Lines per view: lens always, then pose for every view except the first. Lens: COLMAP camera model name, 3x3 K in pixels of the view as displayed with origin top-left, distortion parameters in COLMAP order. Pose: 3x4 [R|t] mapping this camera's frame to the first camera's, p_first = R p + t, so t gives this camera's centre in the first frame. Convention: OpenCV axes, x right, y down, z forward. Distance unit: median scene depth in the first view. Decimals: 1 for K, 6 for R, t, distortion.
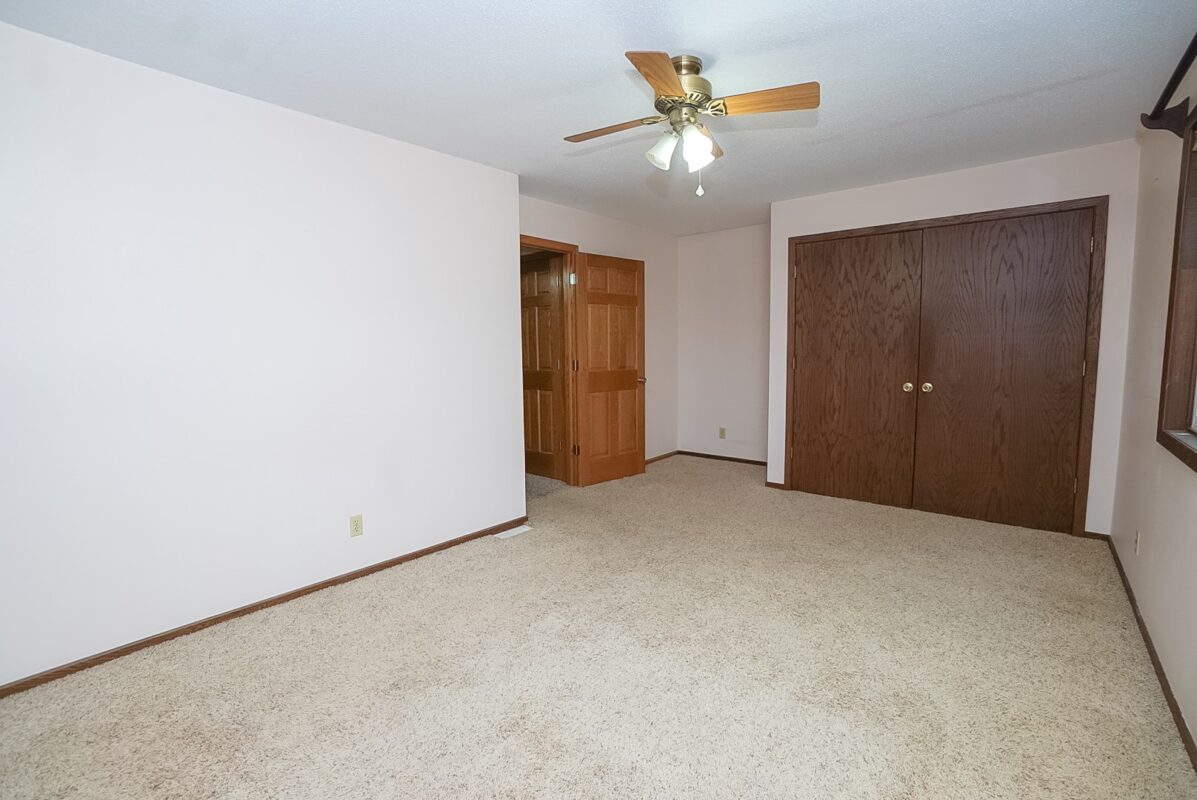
lens RADIAL K [[528.2, 0, 593.3], [0, 528.2, 392.4], [0, 0, 1]] dist [-0.066484, 0.024529]
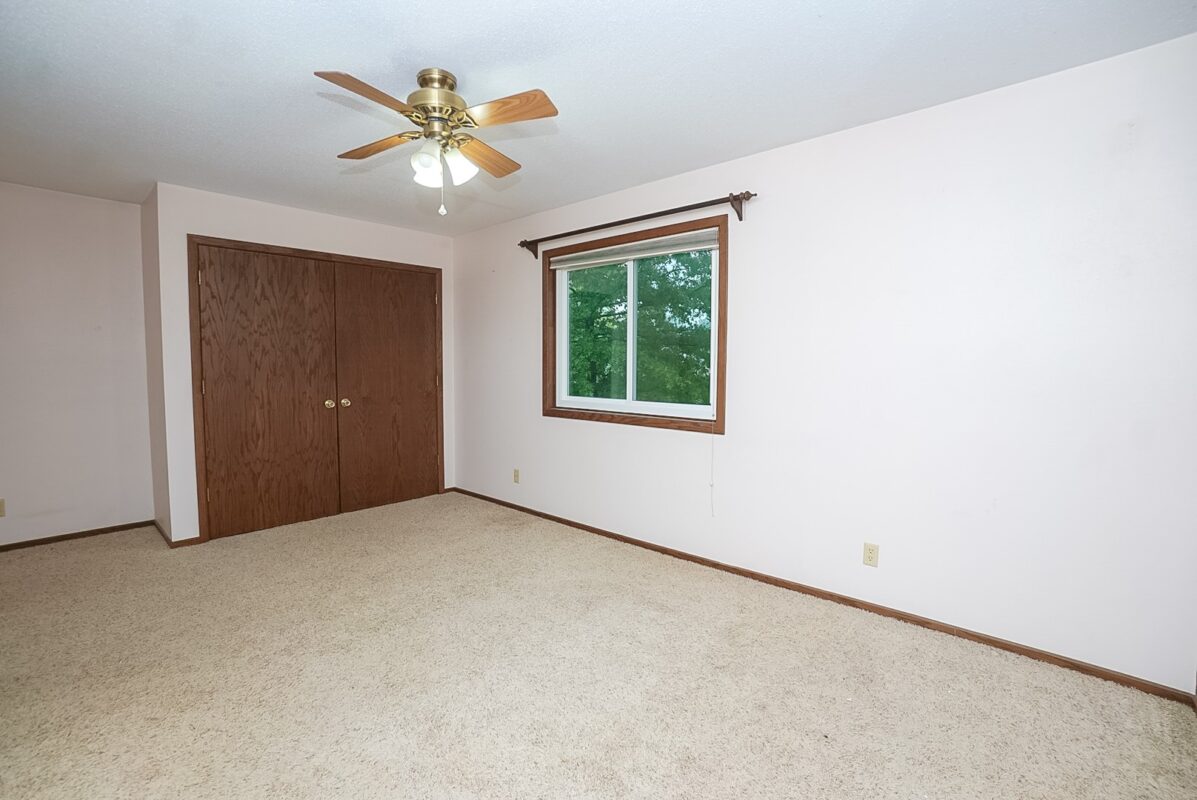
lens RADIAL K [[528.2, 0, 593.3], [0, 528.2, 392.4], [0, 0, 1]] dist [-0.066484, 0.024529]
pose [[0.032253, -0.043272, 0.998543, -0.446150], [0.090192, 0.995112, 0.040210, -0.026630], [-0.995402, 0.088764, 0.035998, 0.388666]]
